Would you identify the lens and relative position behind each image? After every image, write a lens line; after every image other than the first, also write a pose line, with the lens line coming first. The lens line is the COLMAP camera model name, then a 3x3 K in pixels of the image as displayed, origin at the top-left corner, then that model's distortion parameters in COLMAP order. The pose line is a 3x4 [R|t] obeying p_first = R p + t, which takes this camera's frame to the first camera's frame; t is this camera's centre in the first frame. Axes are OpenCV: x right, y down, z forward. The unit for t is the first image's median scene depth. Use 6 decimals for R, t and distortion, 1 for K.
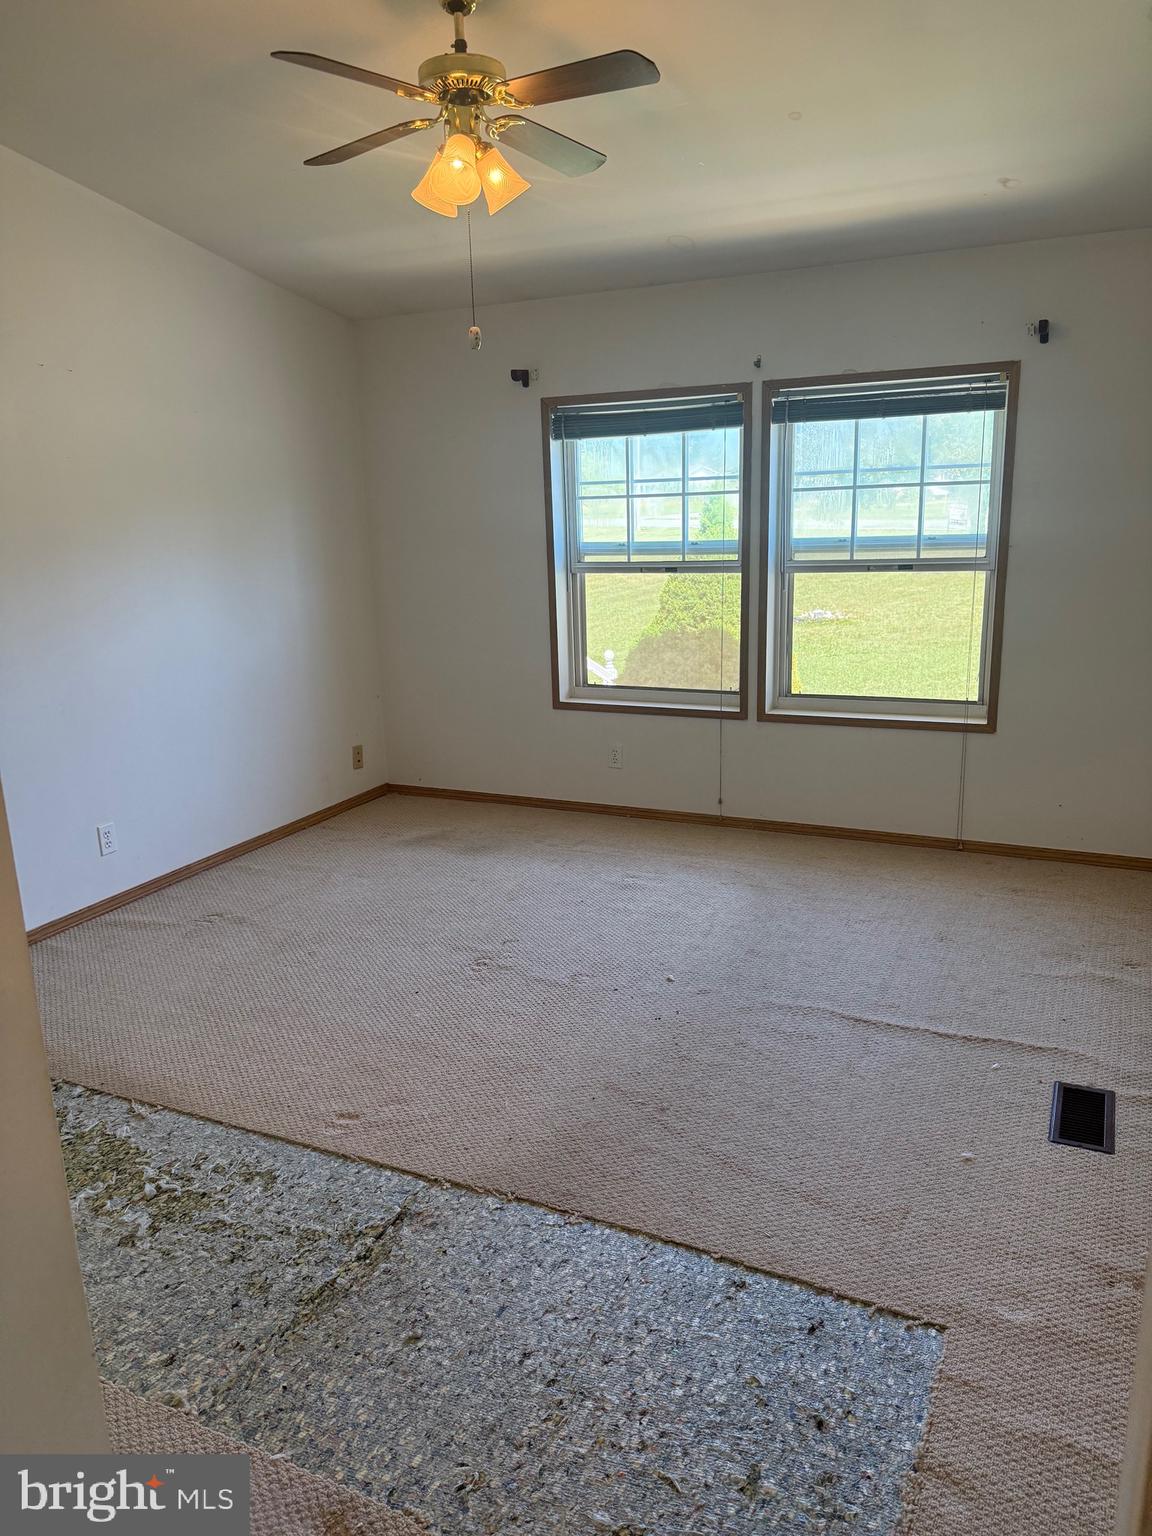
lens RADIAL K [[1083.8, 0, 565.1], [0, 1083.8, 771.3], [0, 0, 1]] dist [0.064982, -0.077726]
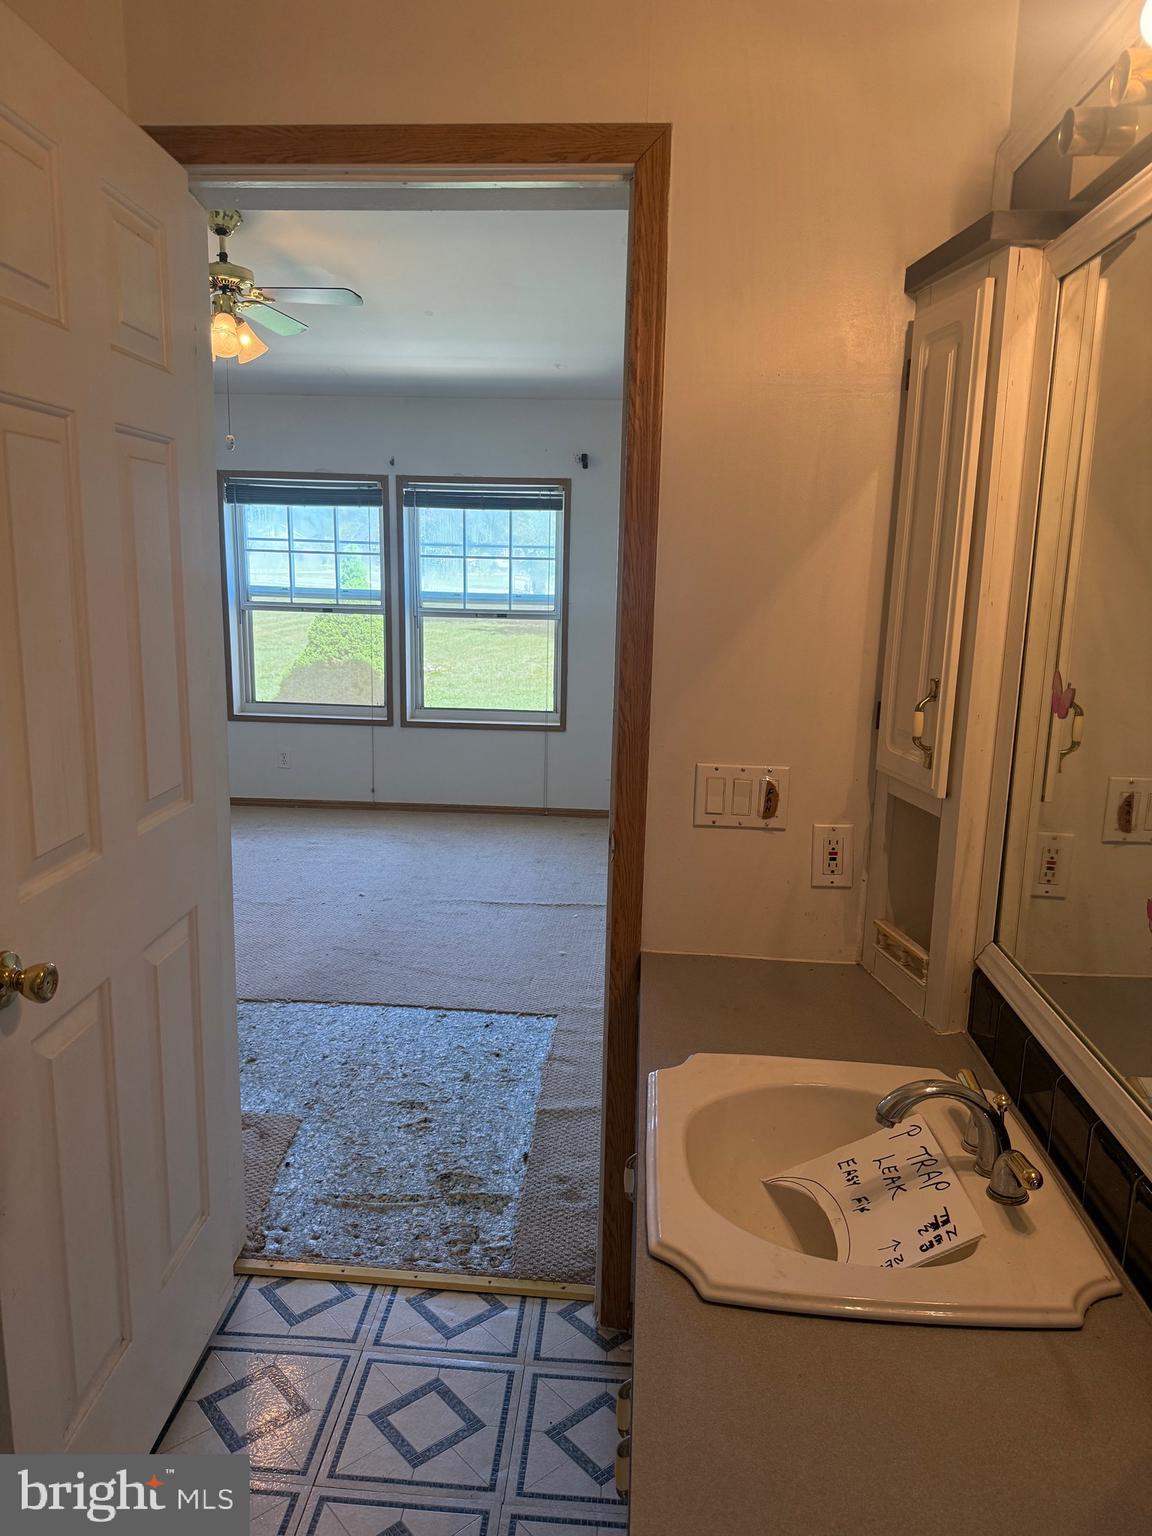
lens RADIAL K [[1083.8, 0, 584.5], [0, 1083.8, 764.0], [0, 0, 1]] dist [0.064982, -0.077726]
pose [[0.922209, -0.018133, 0.386266, -0.144927], [0.042029, 0.997682, -0.053510, 0.090182], [-0.384400, 0.065581, 0.920834, -0.340532]]
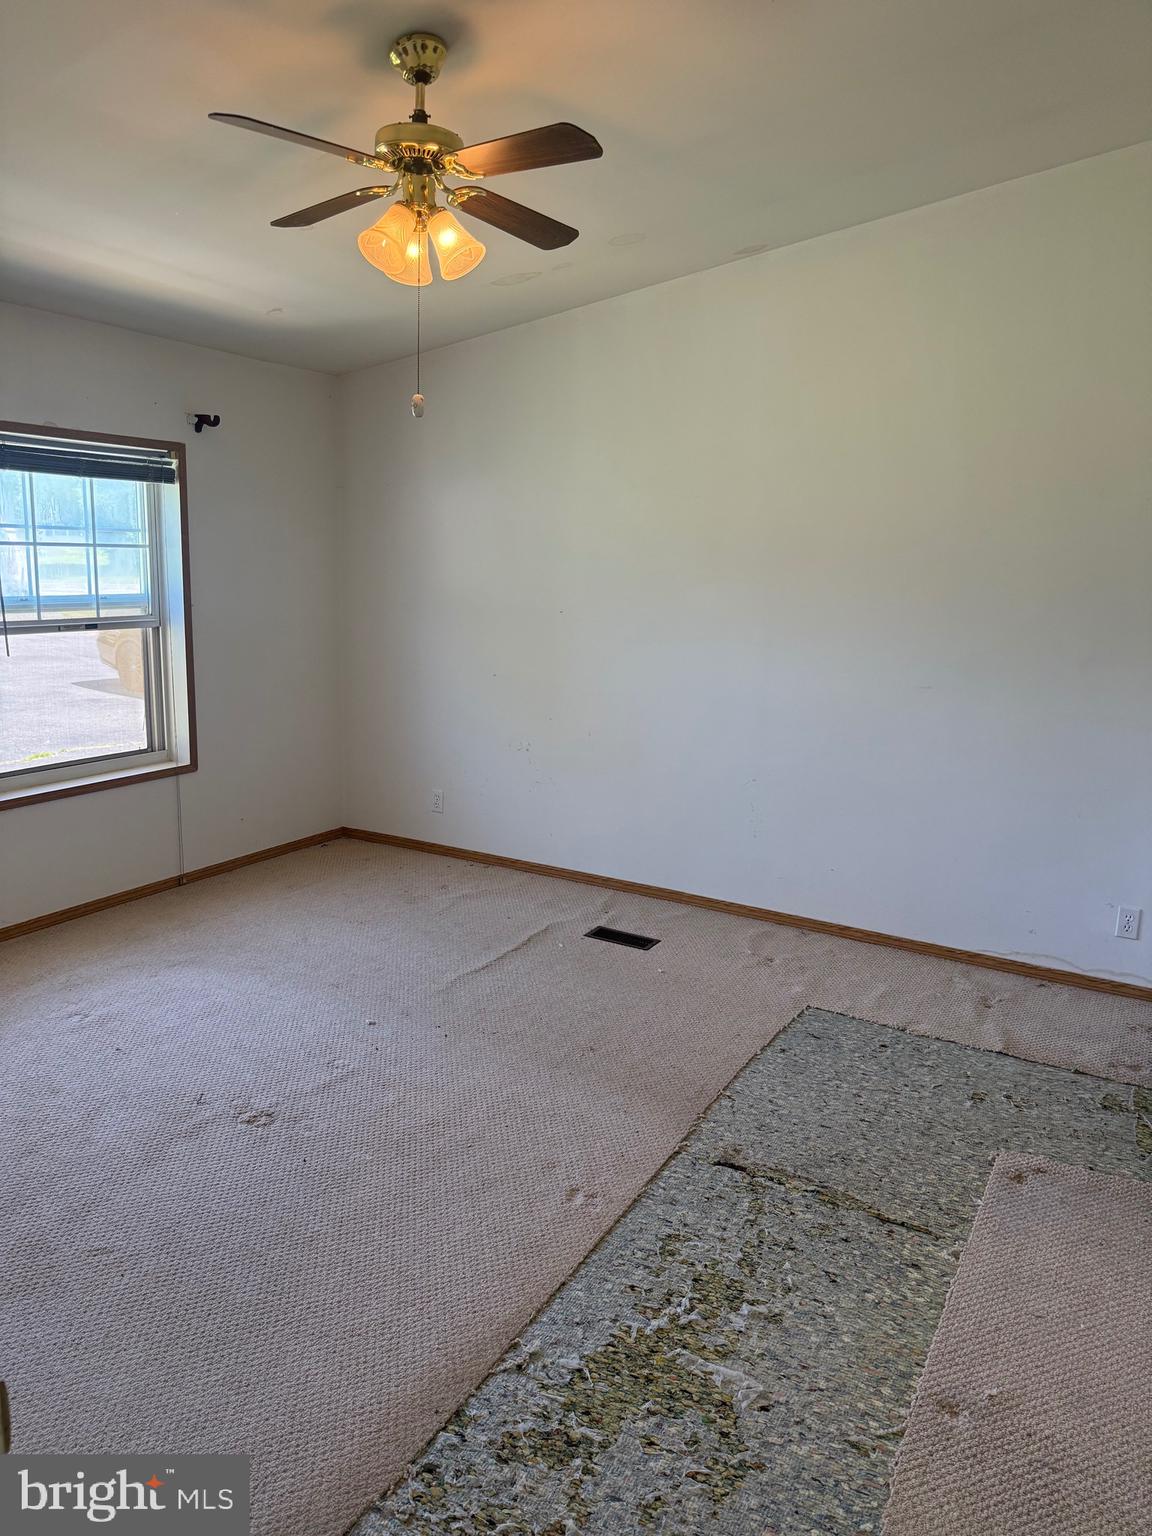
lens RADIAL K [[1083.8, 0, 580.2], [0, 1083.8, 764.3], [0, 0, 1]] dist [0.064982, -0.077726]
pose [[0.064037, -0.165105, 0.984195, -0.750613], [0.211997, 0.965960, 0.148252, -0.136009], [-0.975170, 0.199153, 0.096859, 0.565063]]
